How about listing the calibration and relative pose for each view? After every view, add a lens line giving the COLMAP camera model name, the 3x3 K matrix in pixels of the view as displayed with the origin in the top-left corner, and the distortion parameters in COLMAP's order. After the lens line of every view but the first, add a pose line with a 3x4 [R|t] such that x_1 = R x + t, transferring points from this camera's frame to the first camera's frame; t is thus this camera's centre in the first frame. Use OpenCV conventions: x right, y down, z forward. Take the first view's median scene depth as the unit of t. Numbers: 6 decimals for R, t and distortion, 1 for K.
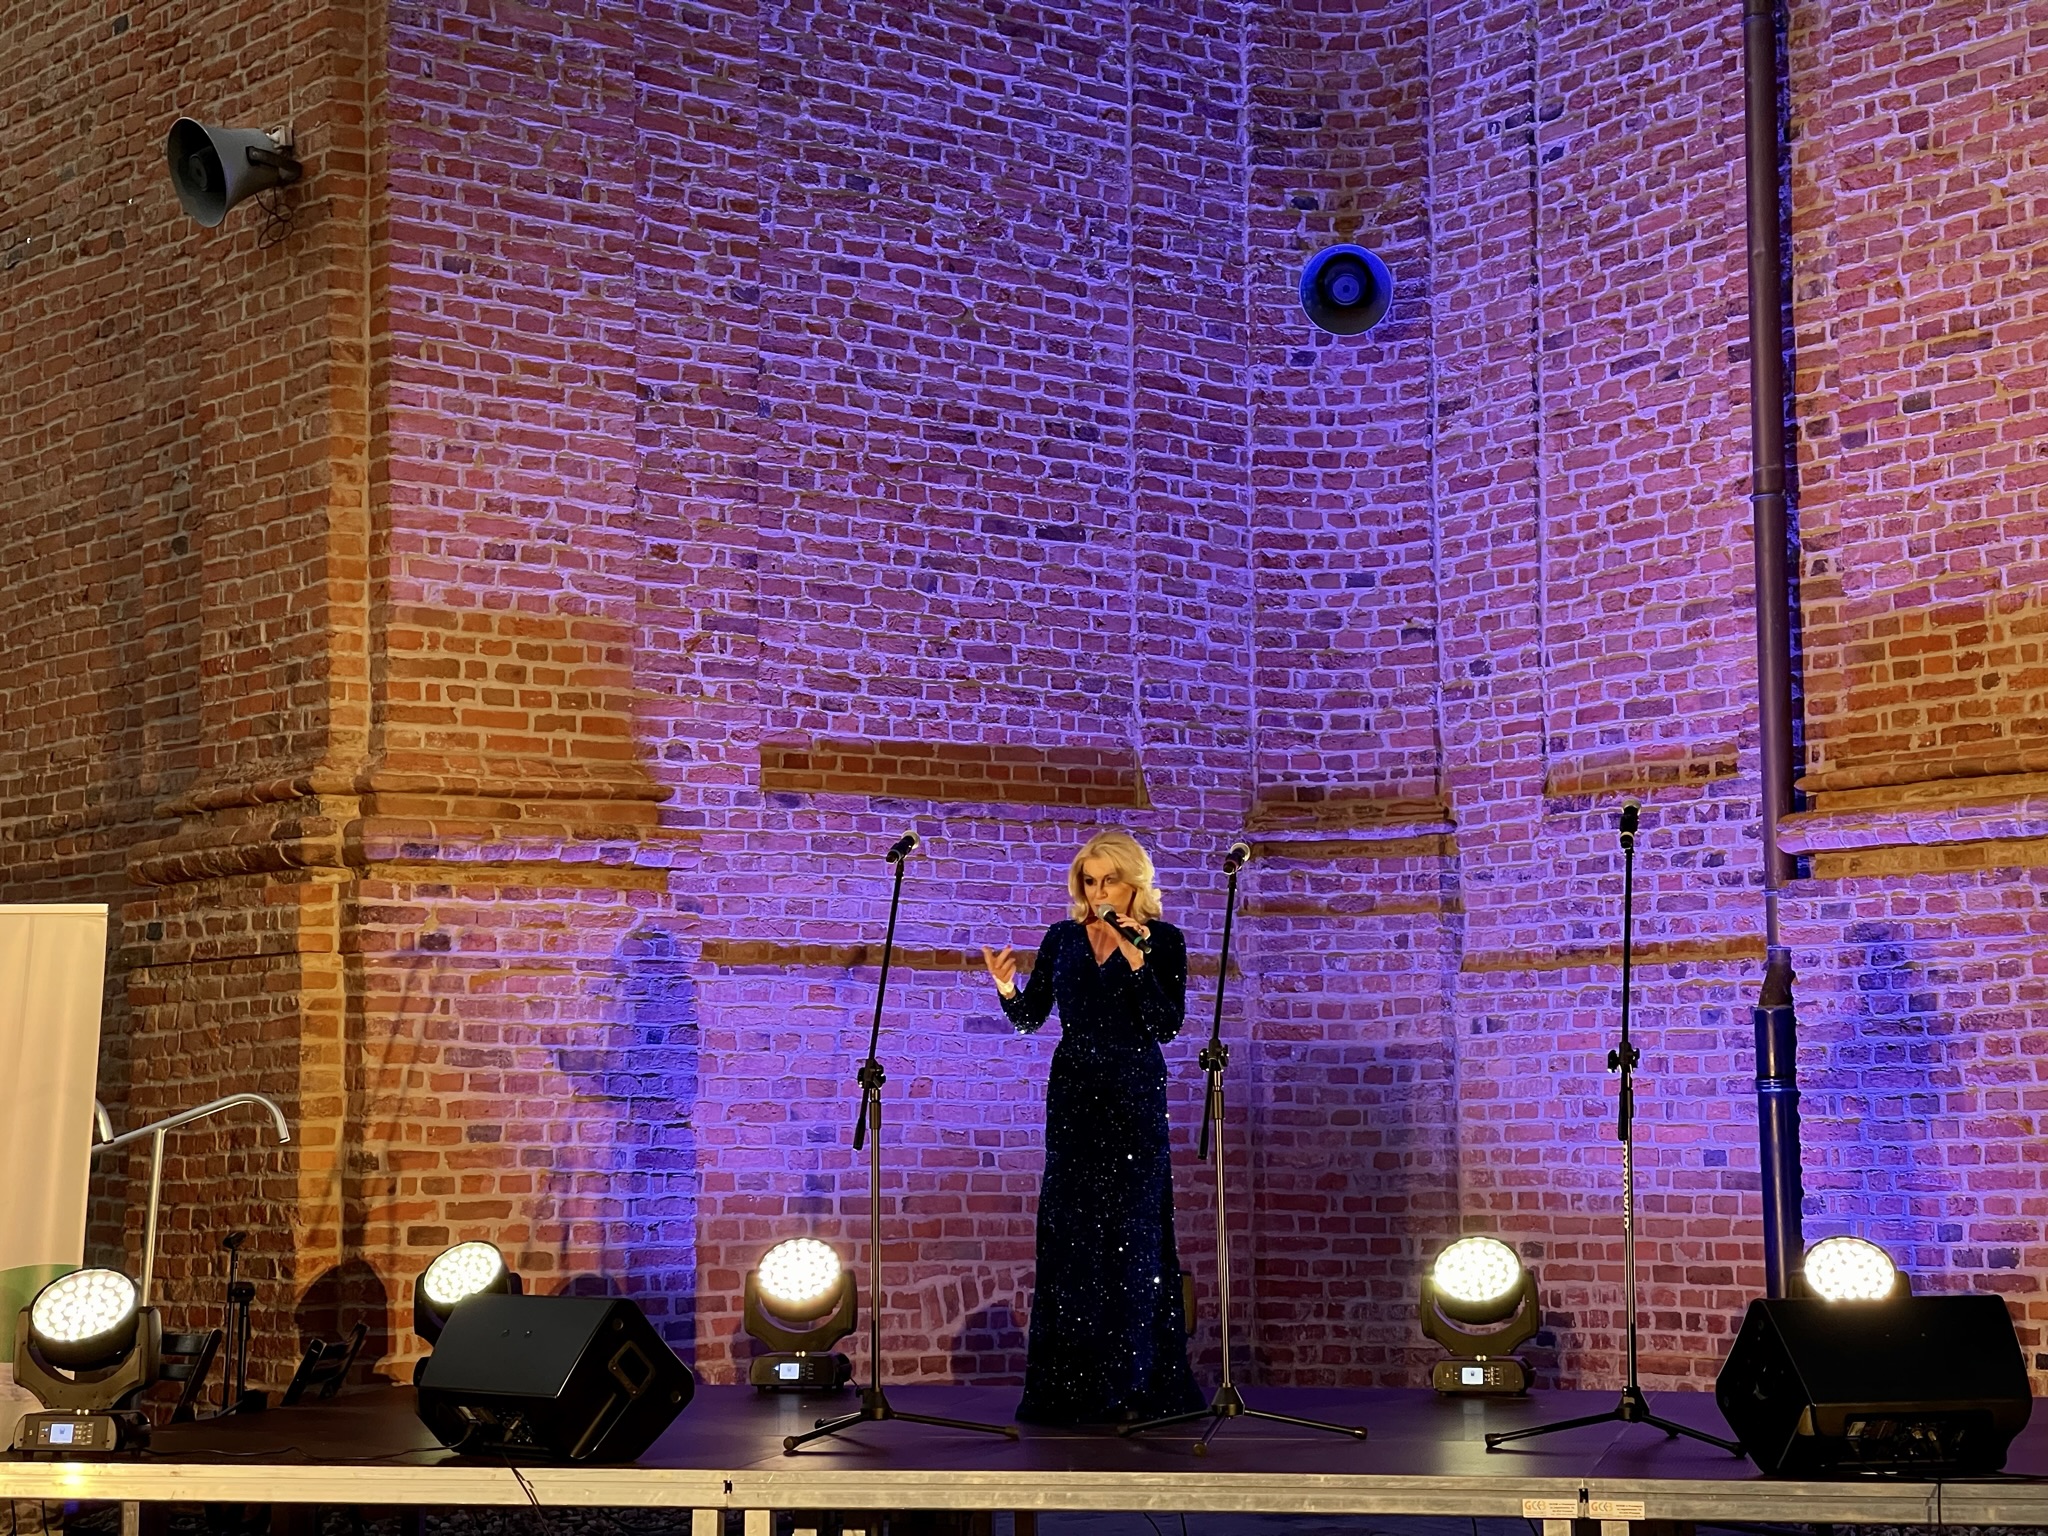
lens RADIAL K [[3749.4, 0, 1017.0], [0, 3749.4, 738.0], [0, 0, 1]] dist [0.233520, 0.000000]
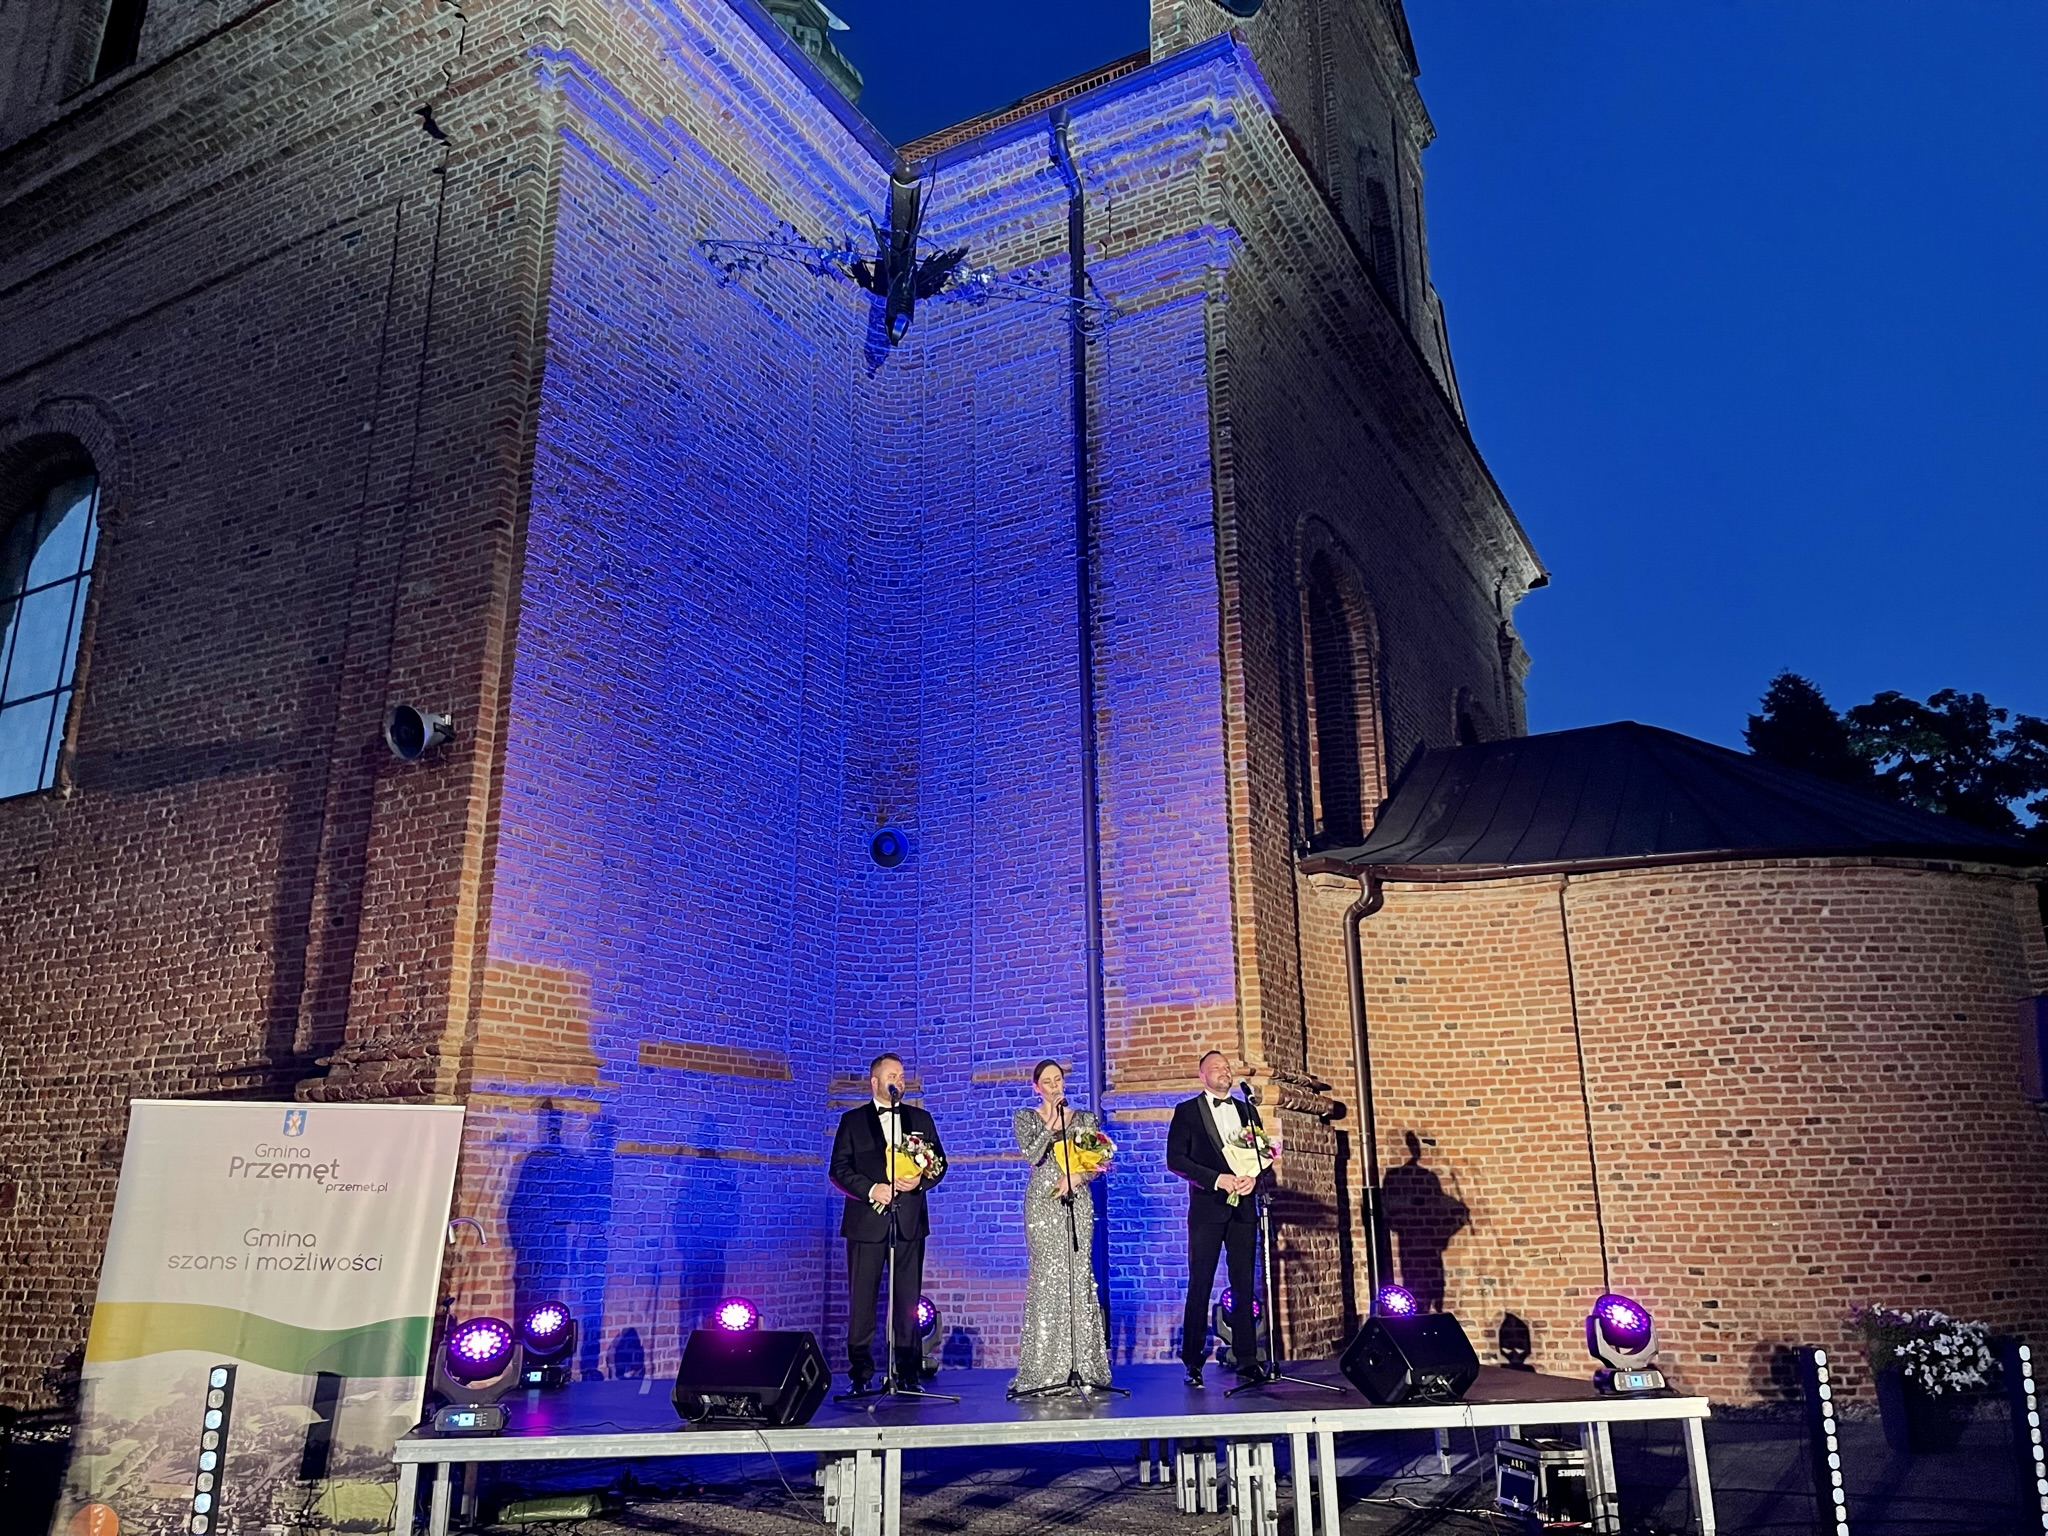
lens RADIAL K [[1536.5, 0, 1033.7], [0, 1536.5, 756.0], [0, 0, 1]] dist [0.065958, -0.083484]
pose [[0.917084, 0.118427, 0.380700, -0.207446], [-0.039757, 0.977271, -0.208234, 0.016806], [-0.396708, 0.175832, 0.900947, 0.140970]]
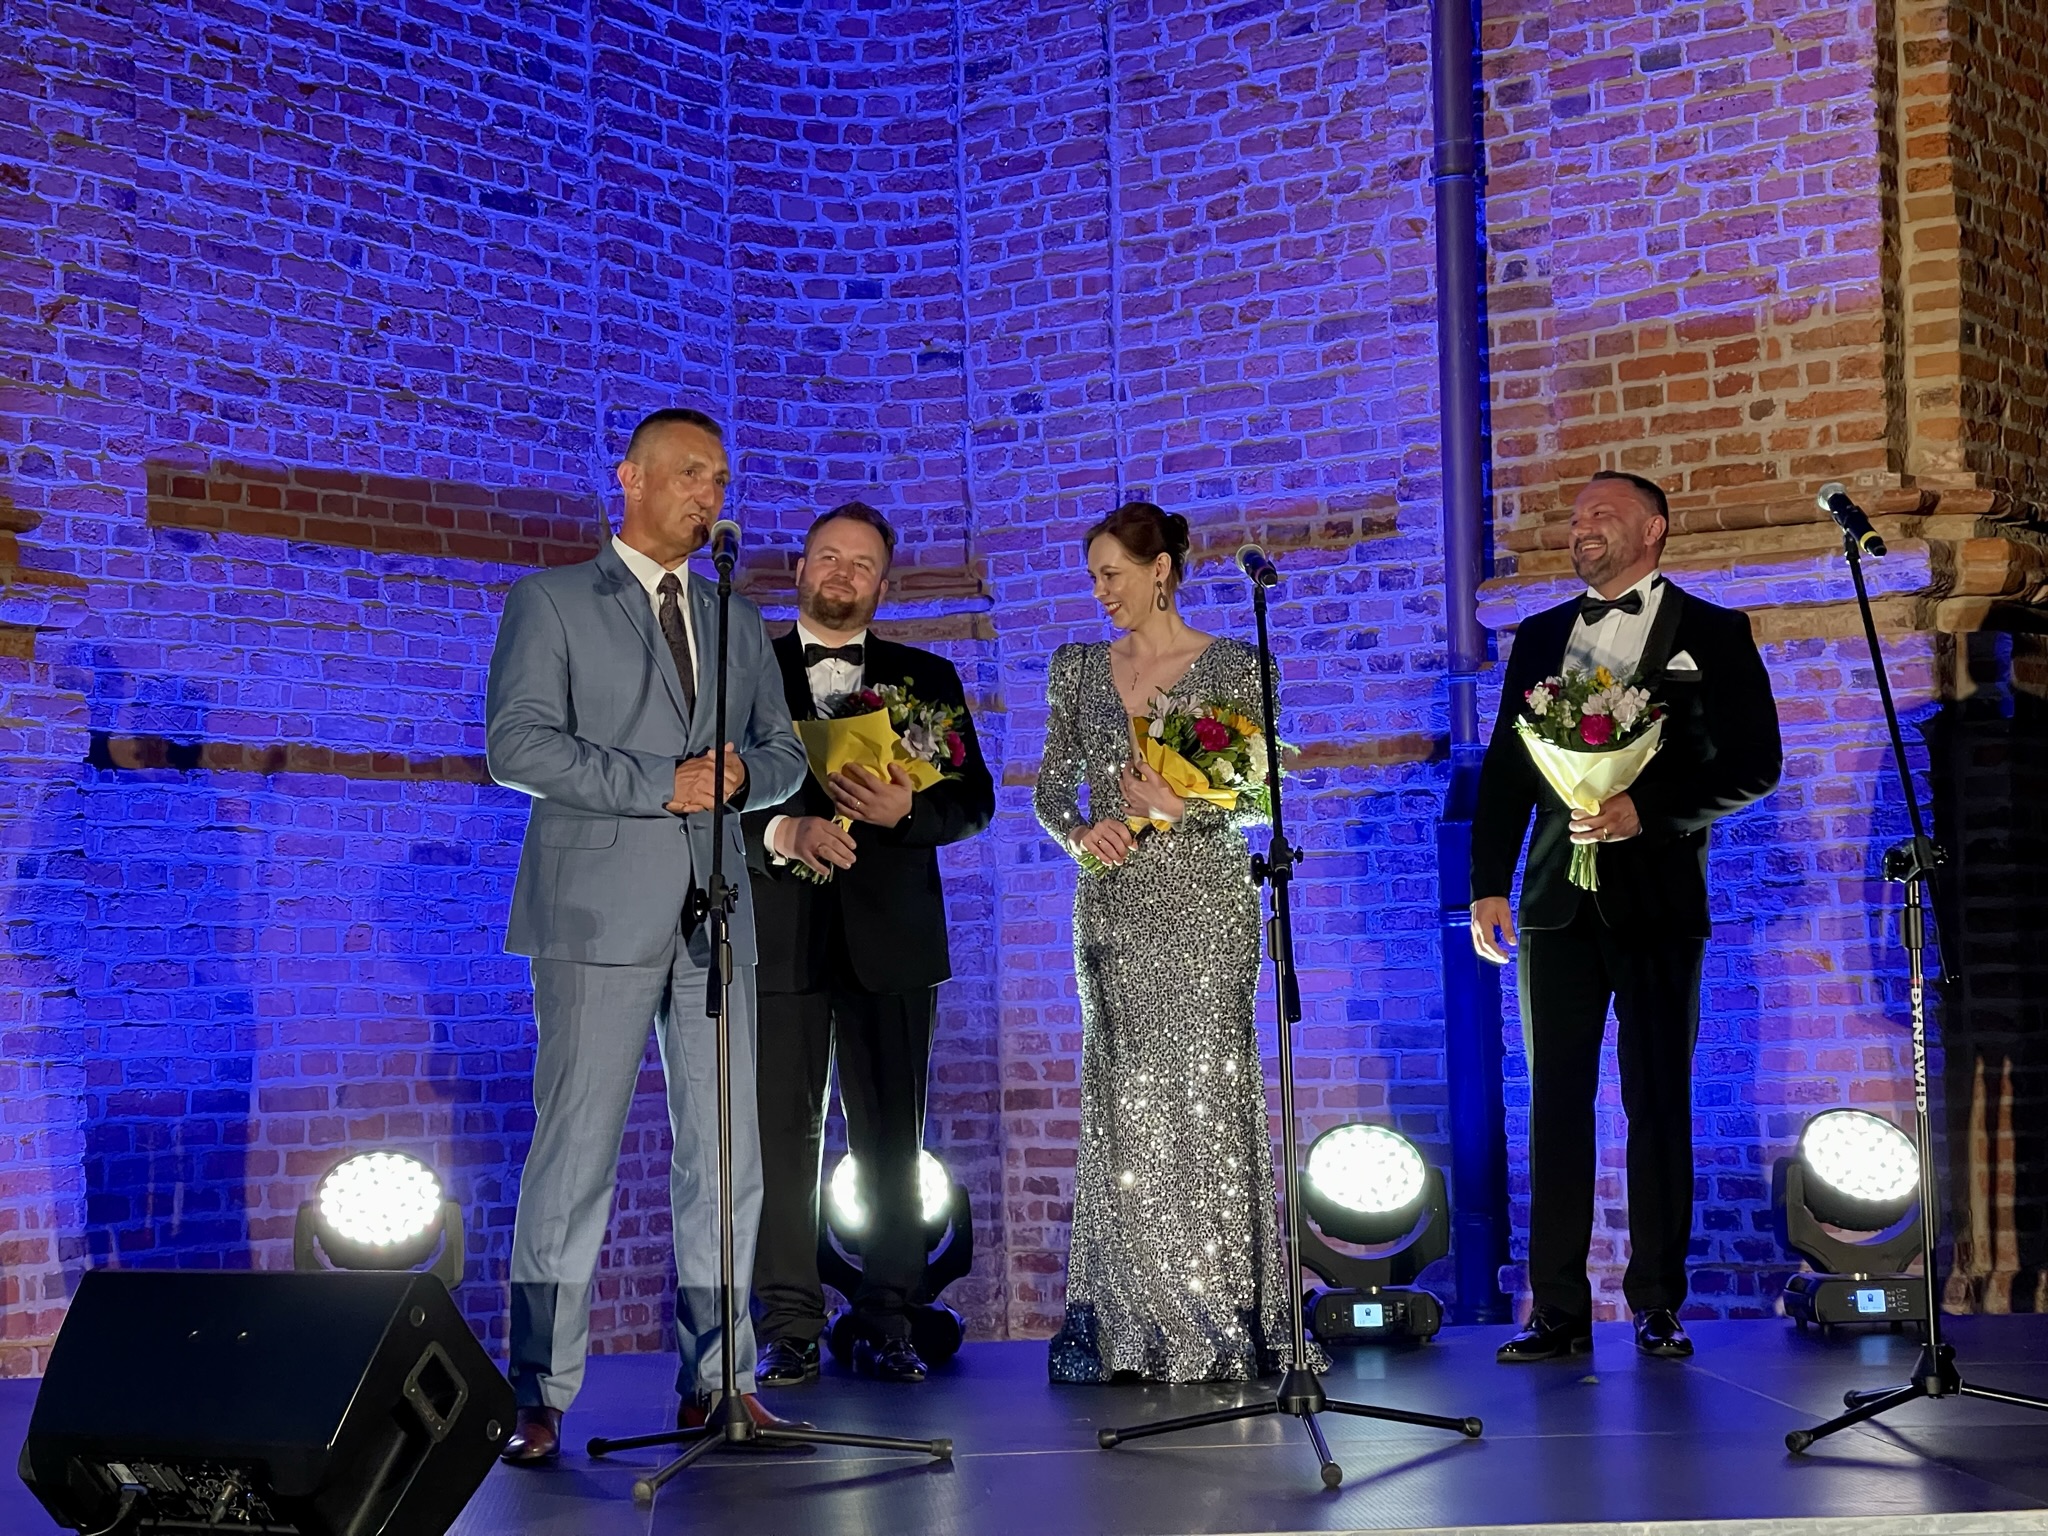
lens RADIAL K [[3749.4, 0, 982.1], [0, 3749.4, 775.4], [0, 0, 1]] dist [0.233520, 0.000000]
pose [[0.958819, 0.000972, 0.284016, -0.120266], [-0.013674, 0.998993, 0.042743, 0.028213], [-0.283688, -0.044867, 0.957866, 0.261852]]
